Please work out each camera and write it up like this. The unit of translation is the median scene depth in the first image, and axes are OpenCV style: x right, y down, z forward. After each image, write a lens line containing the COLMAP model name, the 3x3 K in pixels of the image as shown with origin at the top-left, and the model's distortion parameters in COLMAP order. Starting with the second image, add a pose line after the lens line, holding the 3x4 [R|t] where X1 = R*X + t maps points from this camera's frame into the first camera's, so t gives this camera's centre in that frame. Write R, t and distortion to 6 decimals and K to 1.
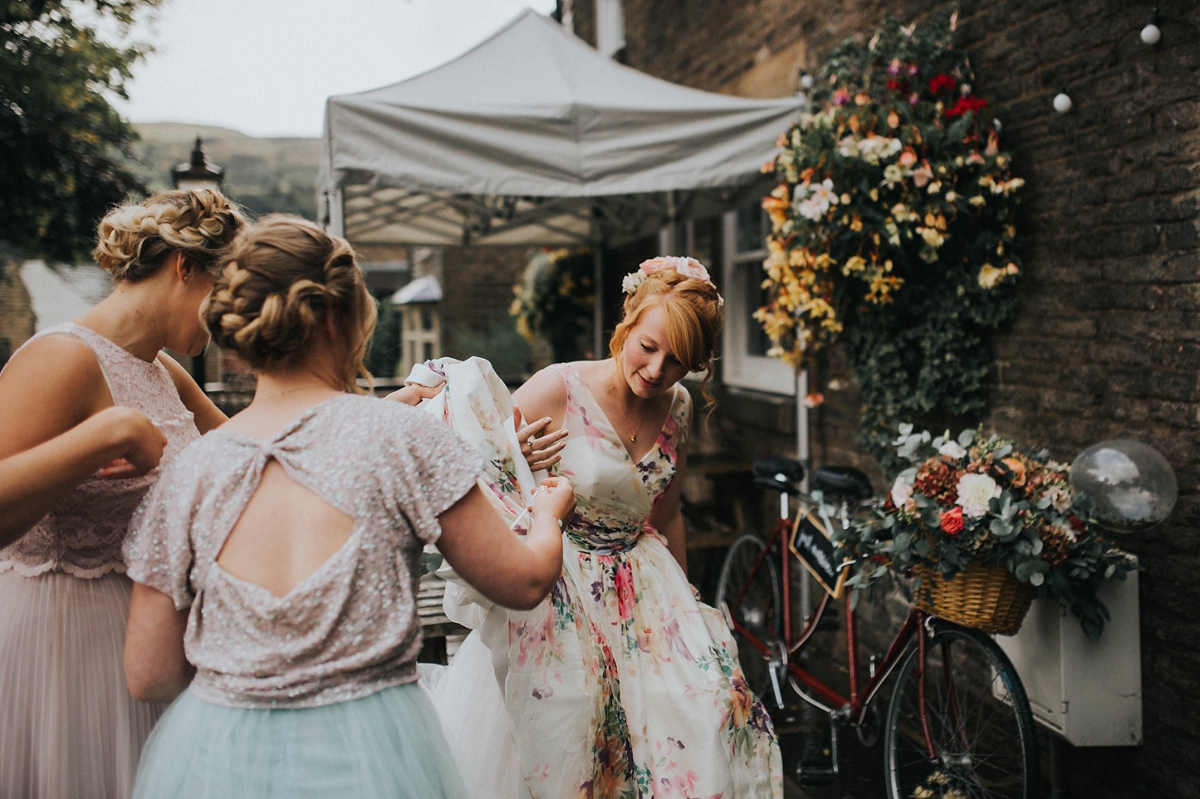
lens RADIAL K [[1200.5, 0, 603.1], [0, 1200.5, 434.9], [0, 0, 1]] dist [-0.106871, 0.125746]
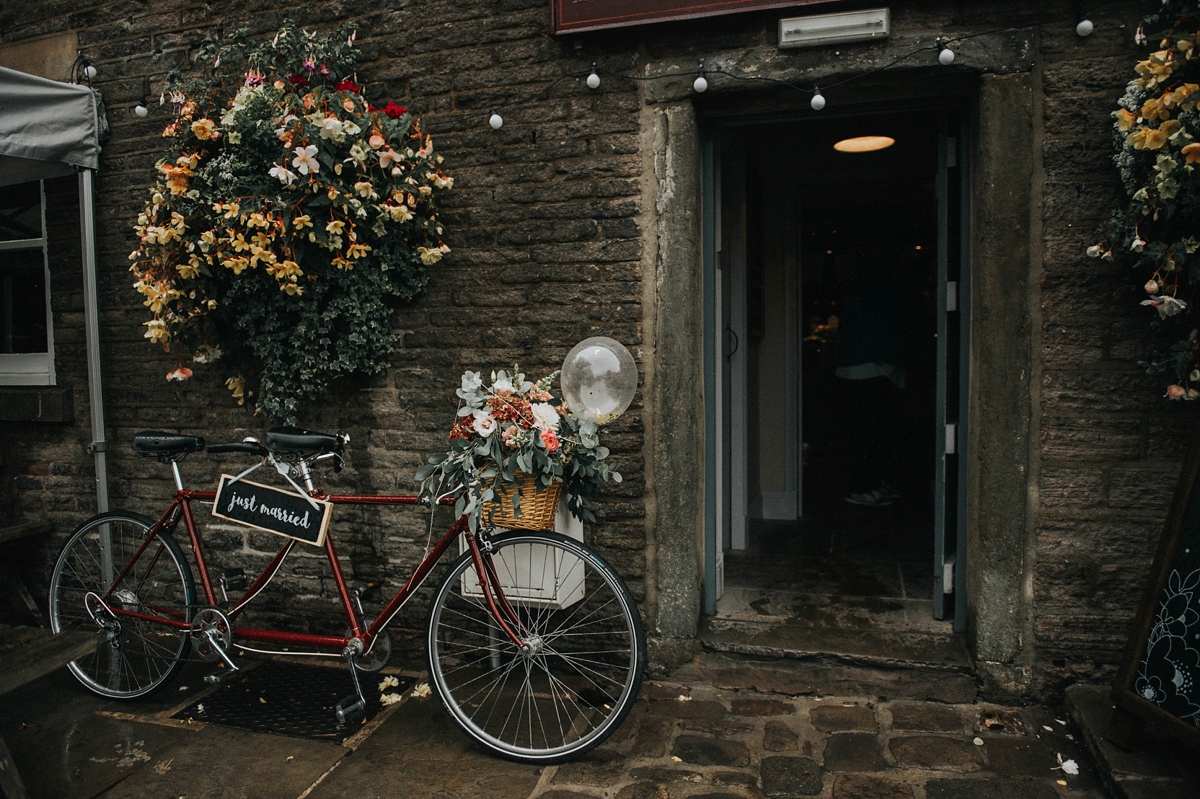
lens RADIAL K [[805.8, 0, 600.0], [0, 805.8, 420.7], [0, 0, 1]] dist [-0.001167, -0.050177]
pose [[0.510580, -0.055123, 0.858062, -0.334864], [0.080590, 0.996618, 0.016070, 0.041027], [-0.856045, 0.060946, 0.513295, 0.482163]]
